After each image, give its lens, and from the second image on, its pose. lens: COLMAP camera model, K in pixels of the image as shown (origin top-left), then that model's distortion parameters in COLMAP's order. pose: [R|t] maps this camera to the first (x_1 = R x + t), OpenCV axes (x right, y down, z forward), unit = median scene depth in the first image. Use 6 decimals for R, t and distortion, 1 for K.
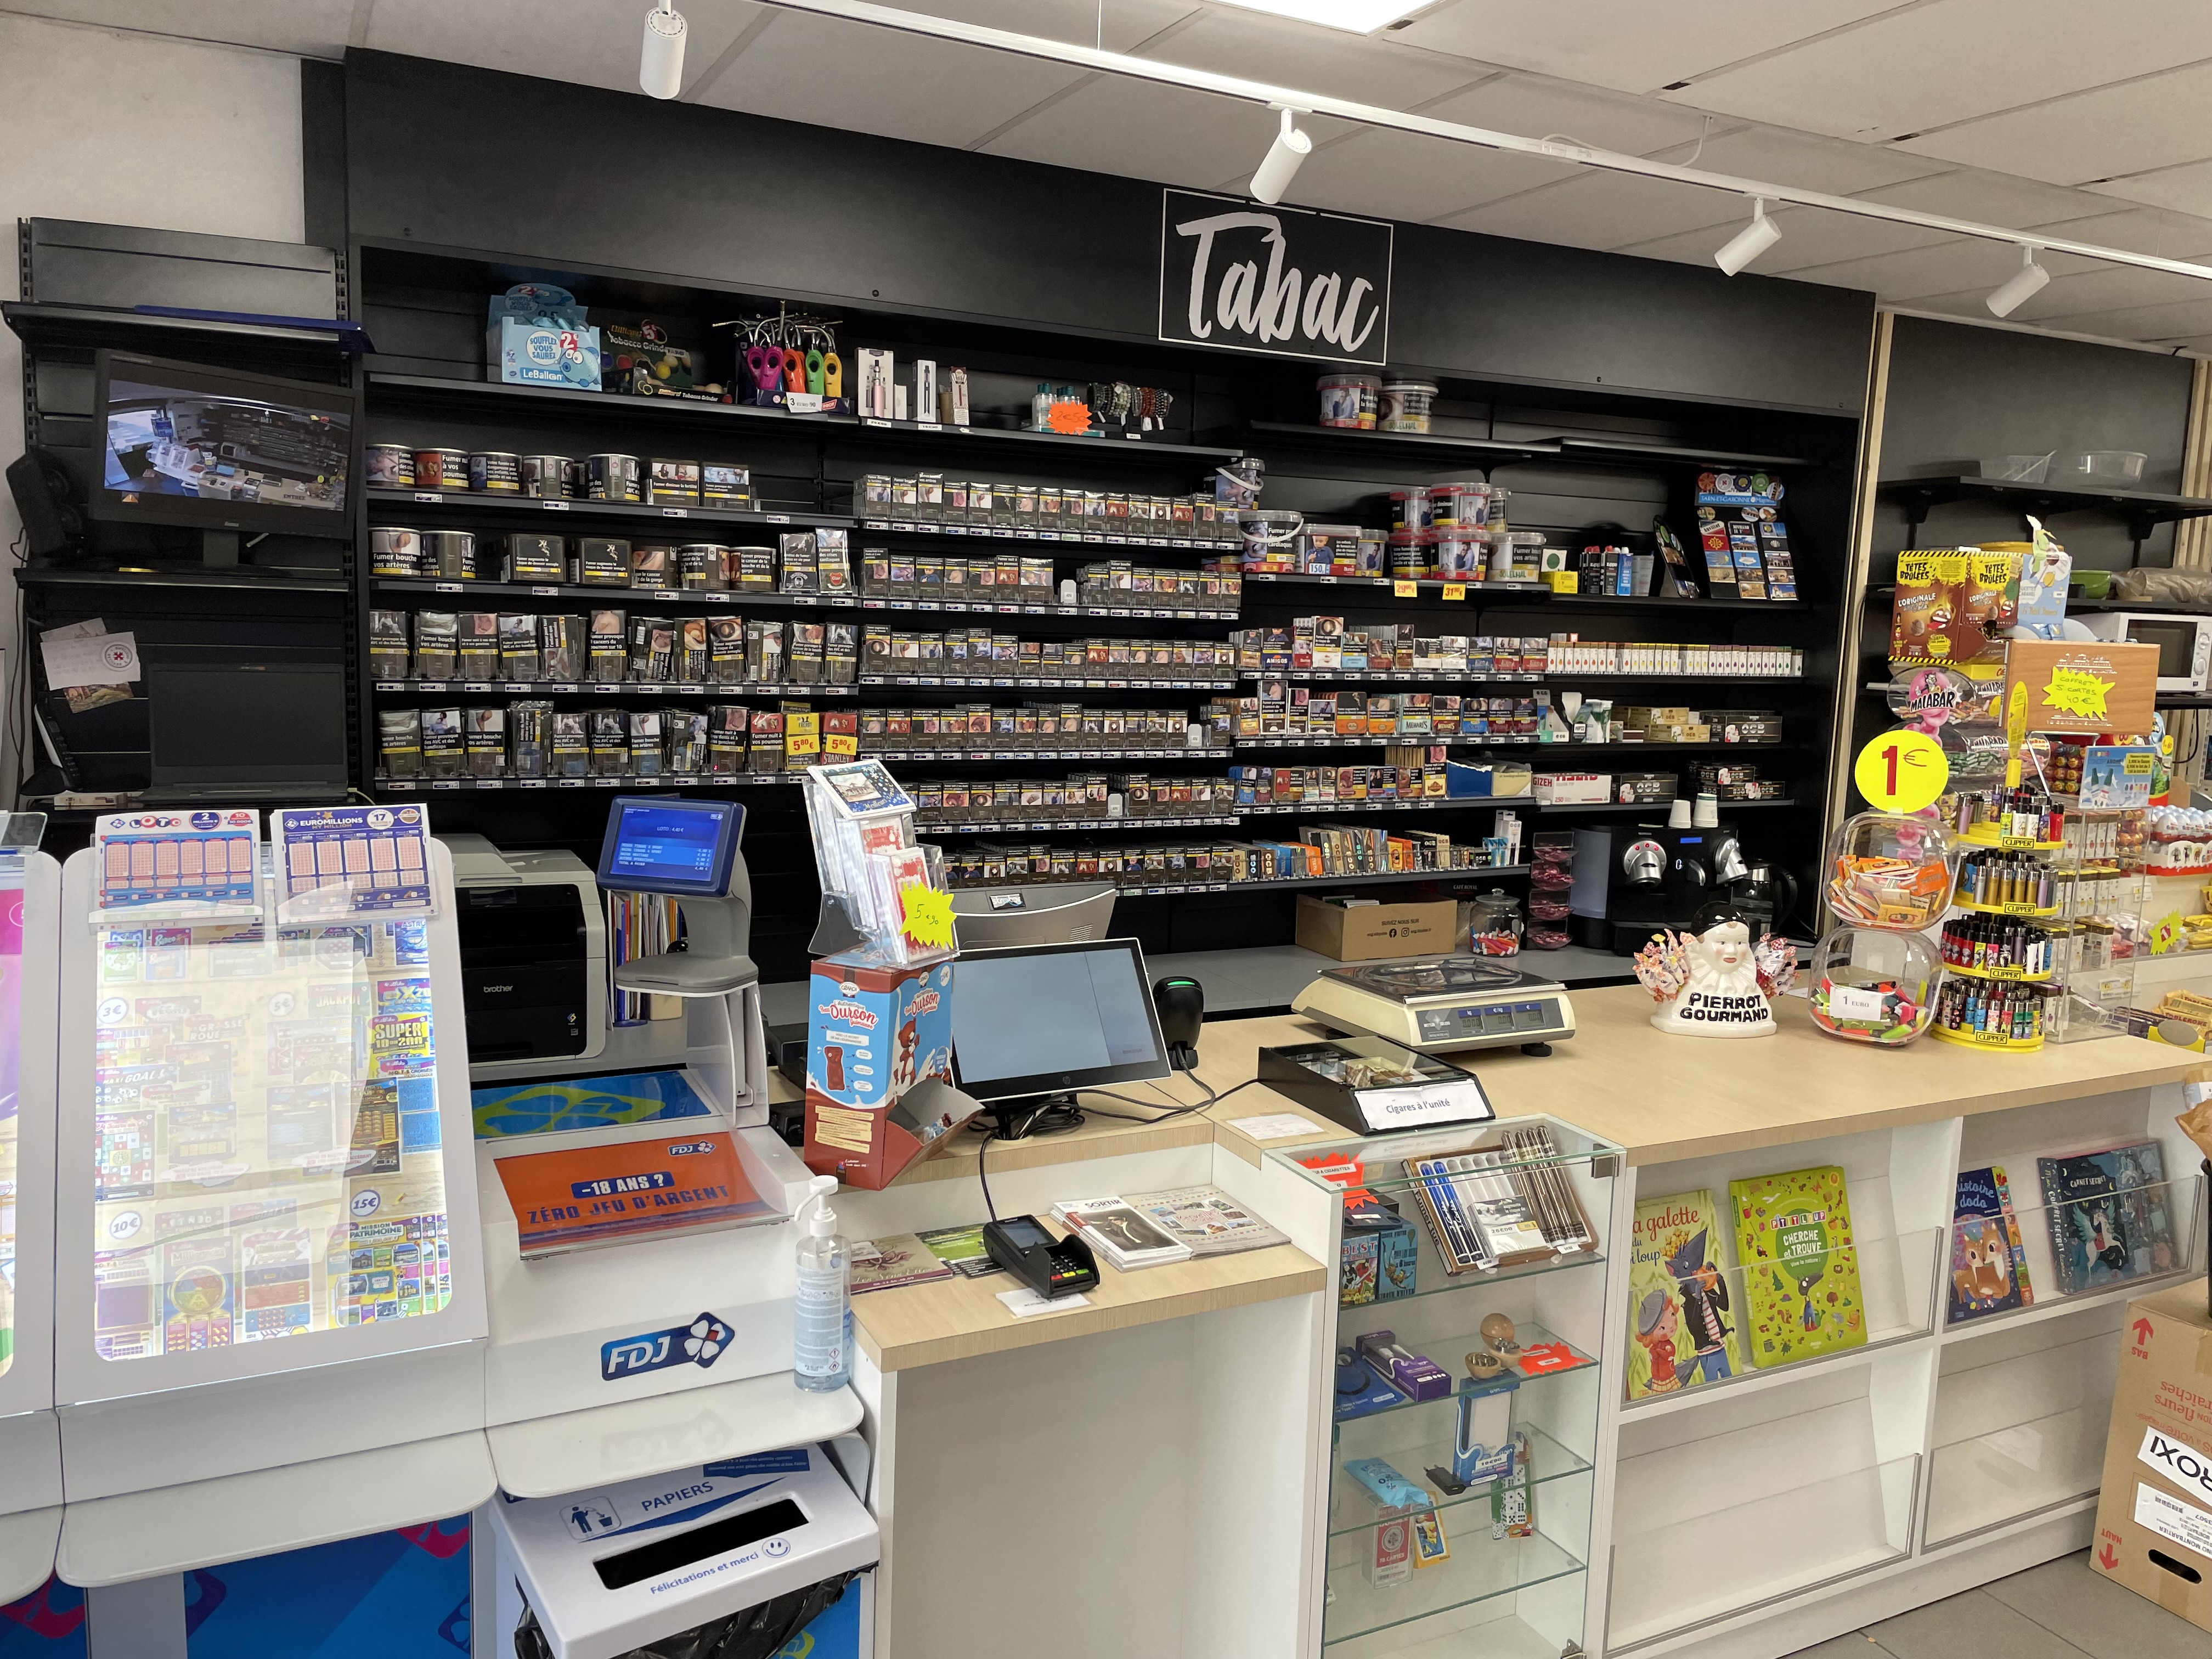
lens RADIAL K [[1660.9, 0, 1106.0], [0, 1660.9, 829.5], [0, 0, 1]] dist [0.001175, -0.117523]
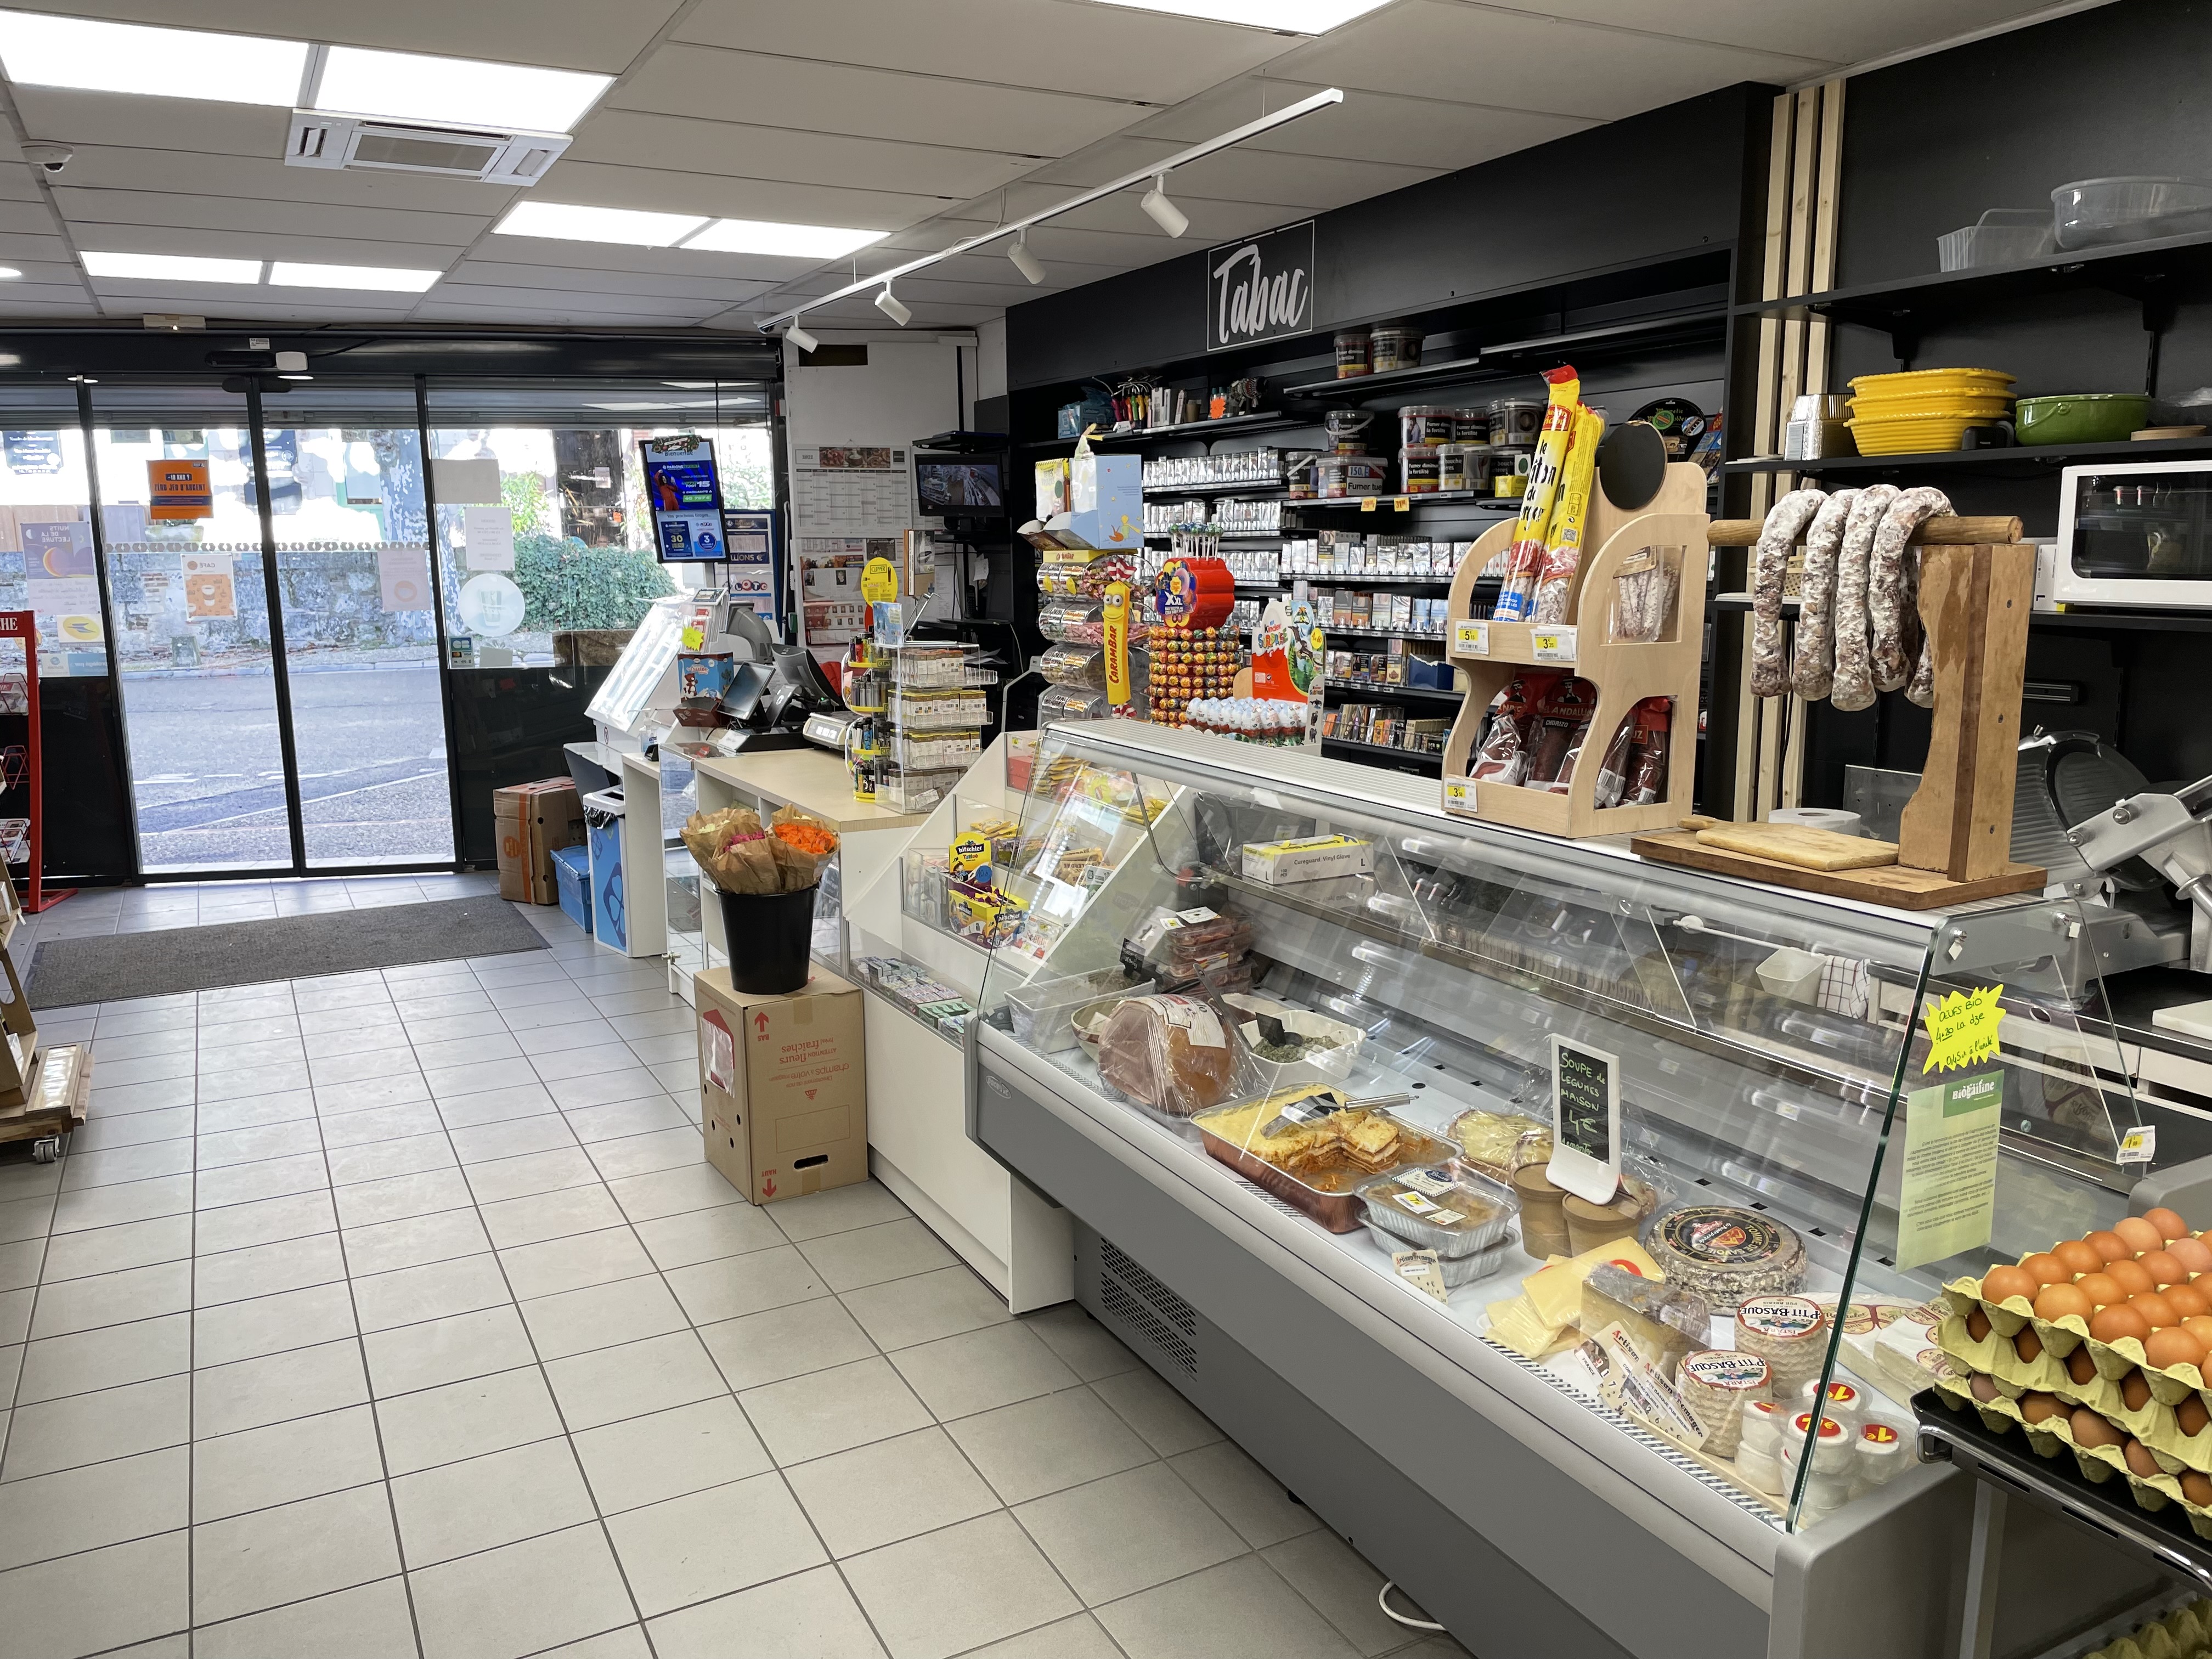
lens RADIAL K [[1660.9, 0, 1106.0], [0, 1660.9, 829.5], [0, 0, 1]] dist [0.001175, -0.117523]
pose [[0.020564, 0.138006, -0.990218, 1.530309], [-0.127045, 0.982759, 0.134328, -0.056078], [0.991684, 0.123040, 0.037742, 0.871297]]
